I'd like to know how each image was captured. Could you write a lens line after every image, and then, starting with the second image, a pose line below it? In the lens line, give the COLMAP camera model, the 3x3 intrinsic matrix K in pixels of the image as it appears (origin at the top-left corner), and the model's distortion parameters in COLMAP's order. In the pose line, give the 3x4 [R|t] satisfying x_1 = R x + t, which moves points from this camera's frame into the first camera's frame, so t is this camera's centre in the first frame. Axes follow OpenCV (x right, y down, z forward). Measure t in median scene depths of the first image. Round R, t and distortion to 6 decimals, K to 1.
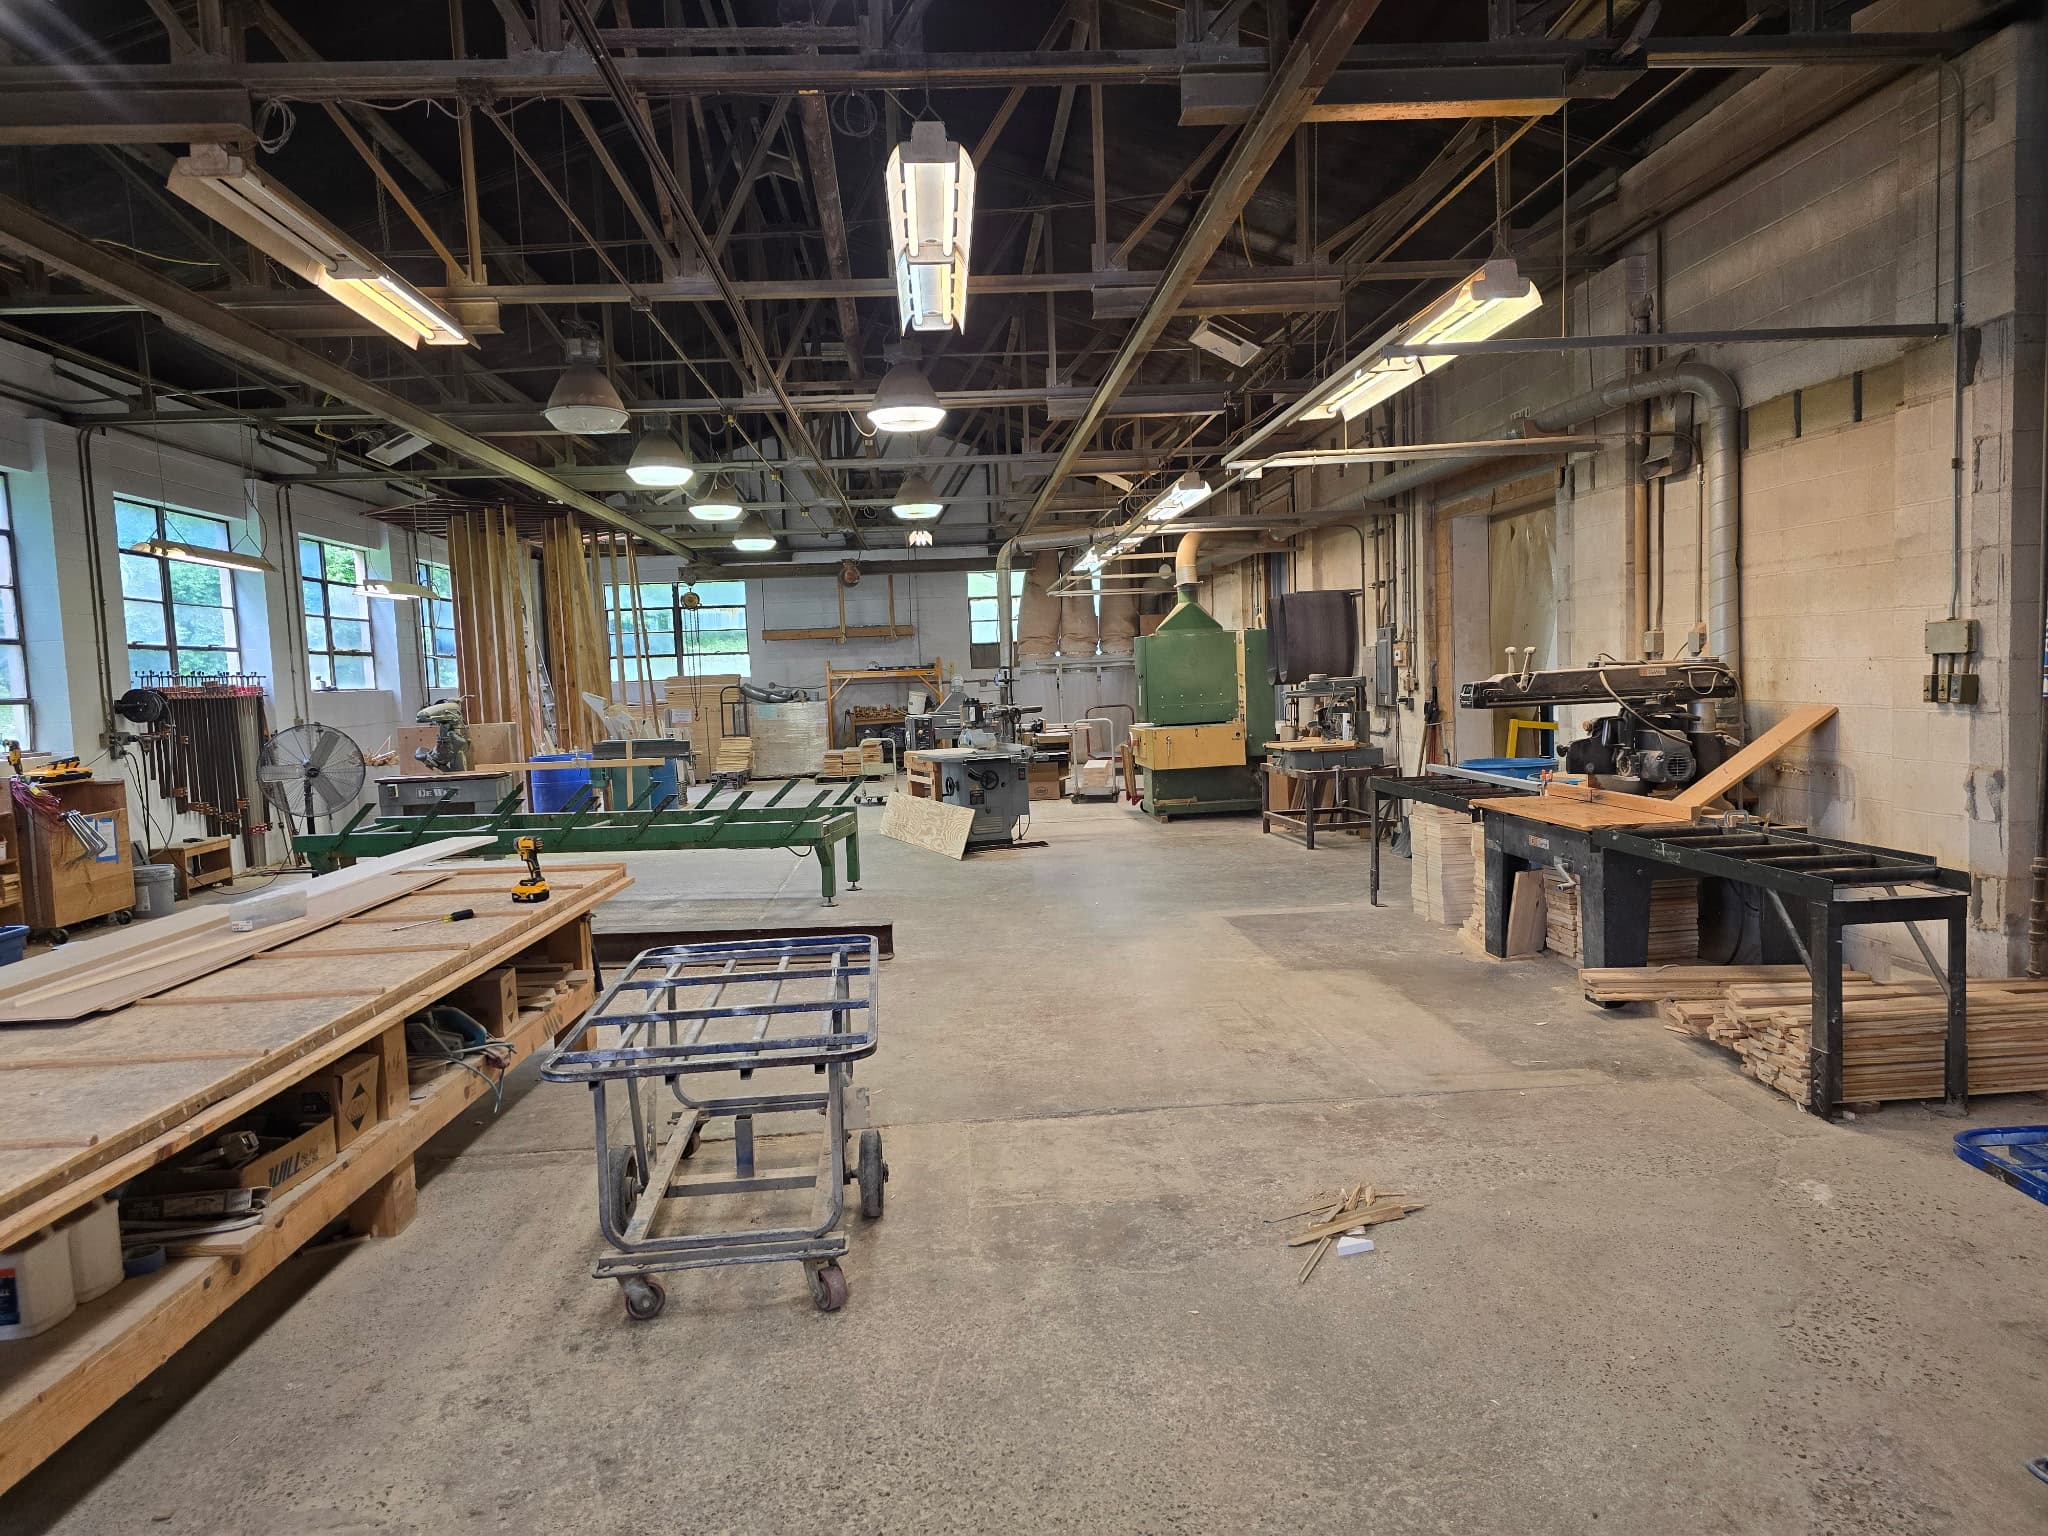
lens RADIAL K [[1393.7, 0, 1026.3], [0, 1393.7, 766.9], [0, 0, 1]] dist [0.066549, -0.001254]
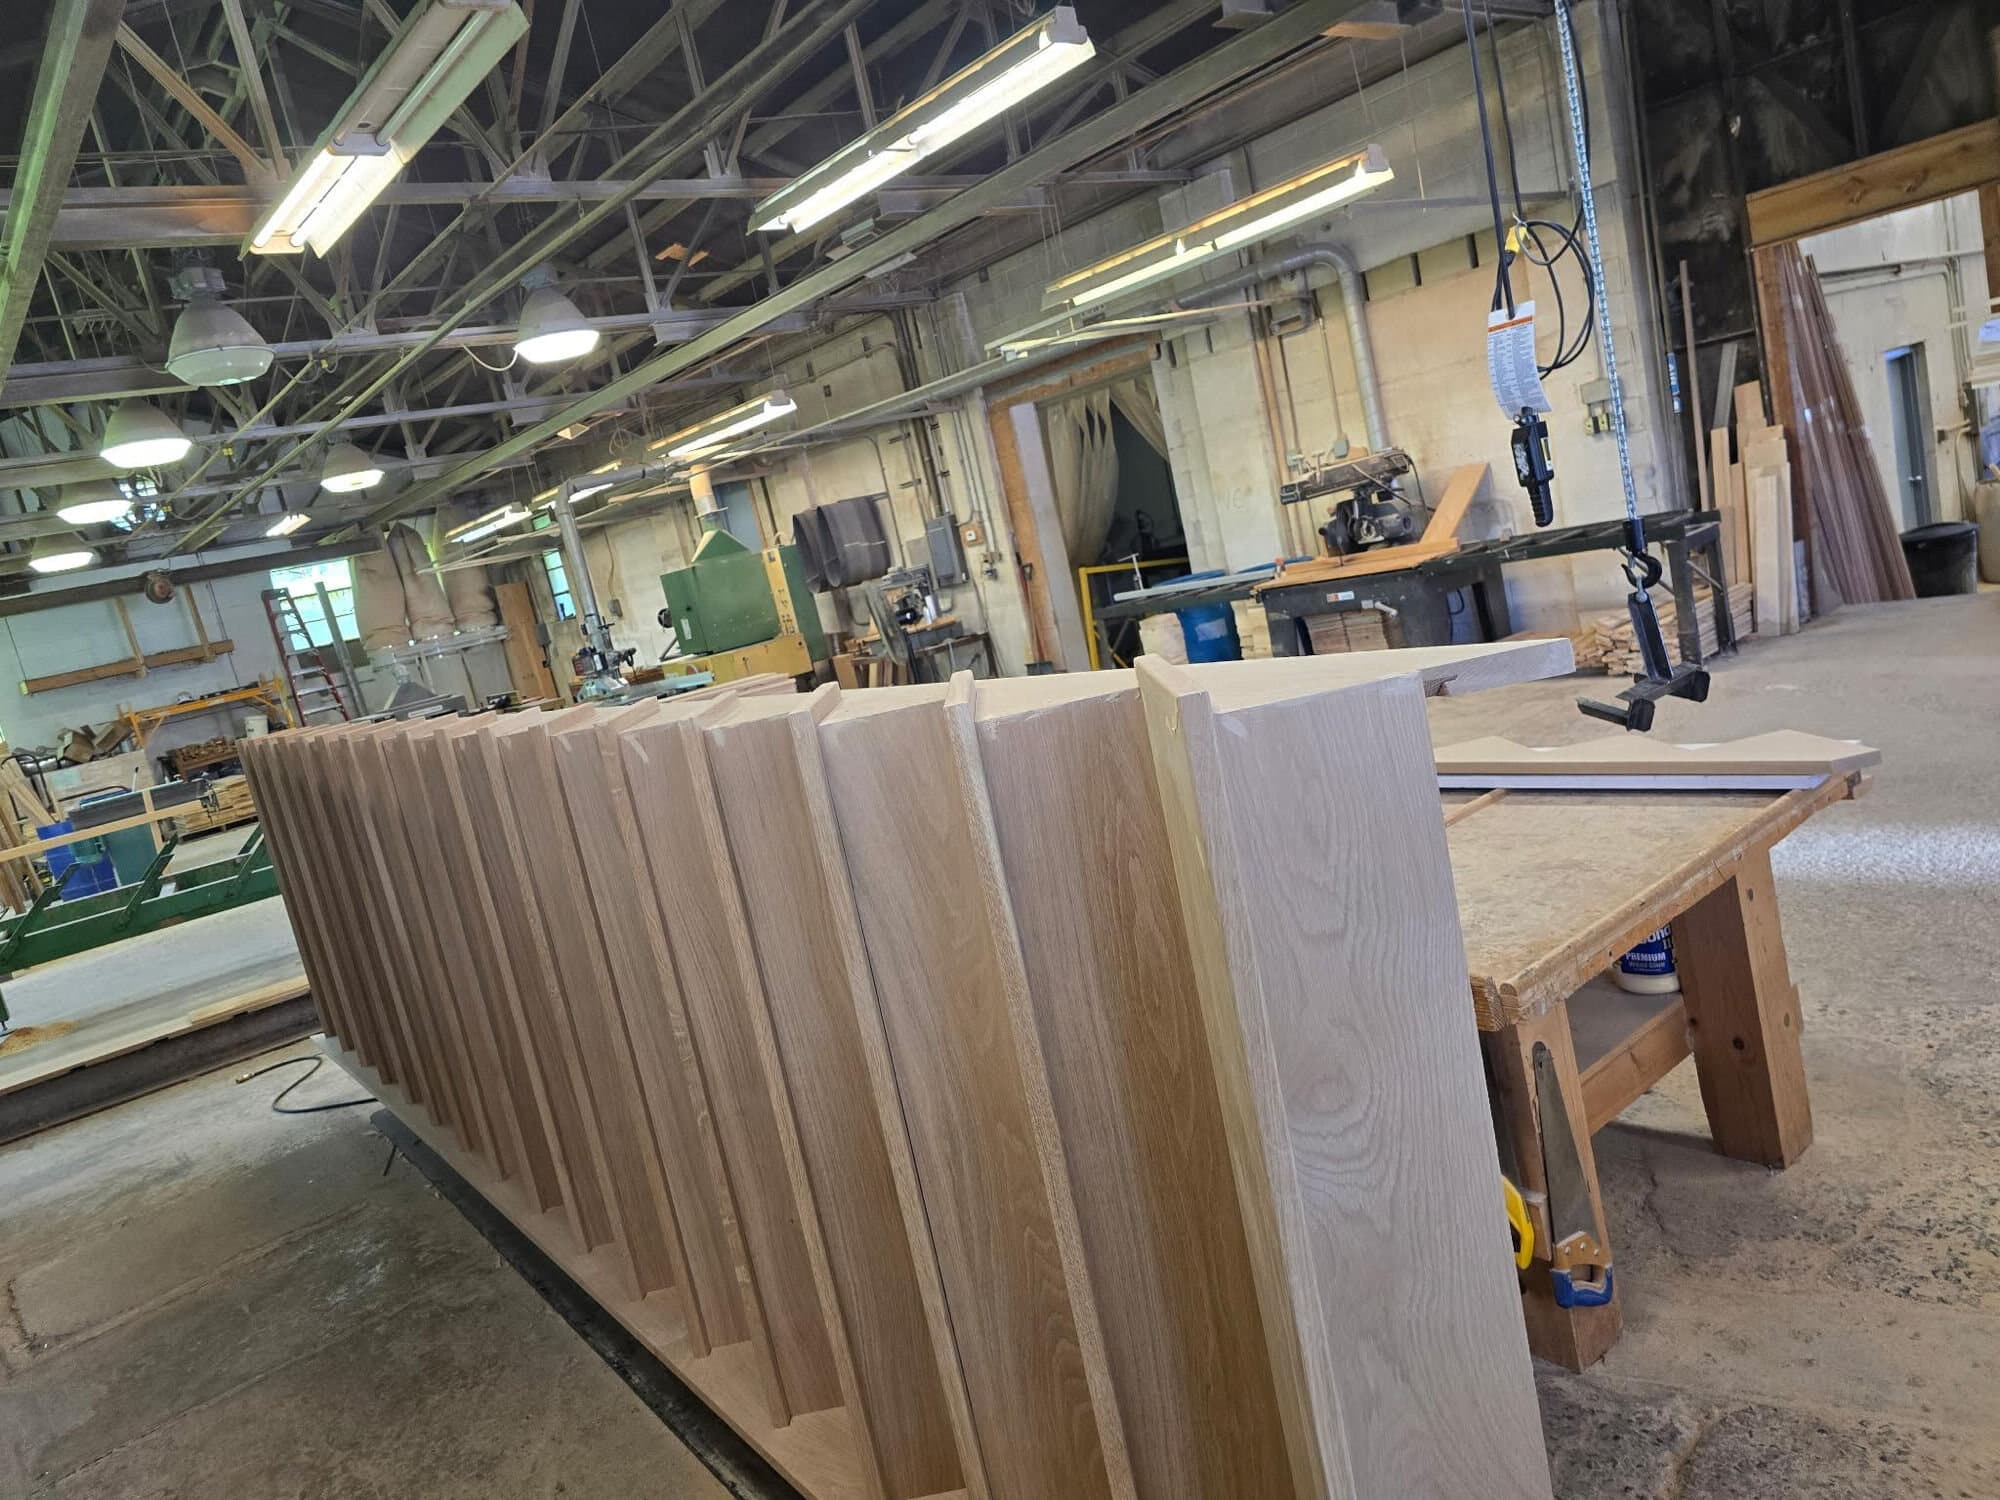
lens RADIAL K [[1361.0, 0, 1008.3], [0, 1361.0, 757.2], [0, 0, 1]] dist [0.066549, -0.001254]
pose [[0.785406, -0.236624, 0.571967, -0.643240], [0.230463, 0.969398, 0.084579, 0.017396], [-0.574477, 0.065389, 0.815905, 0.111956]]
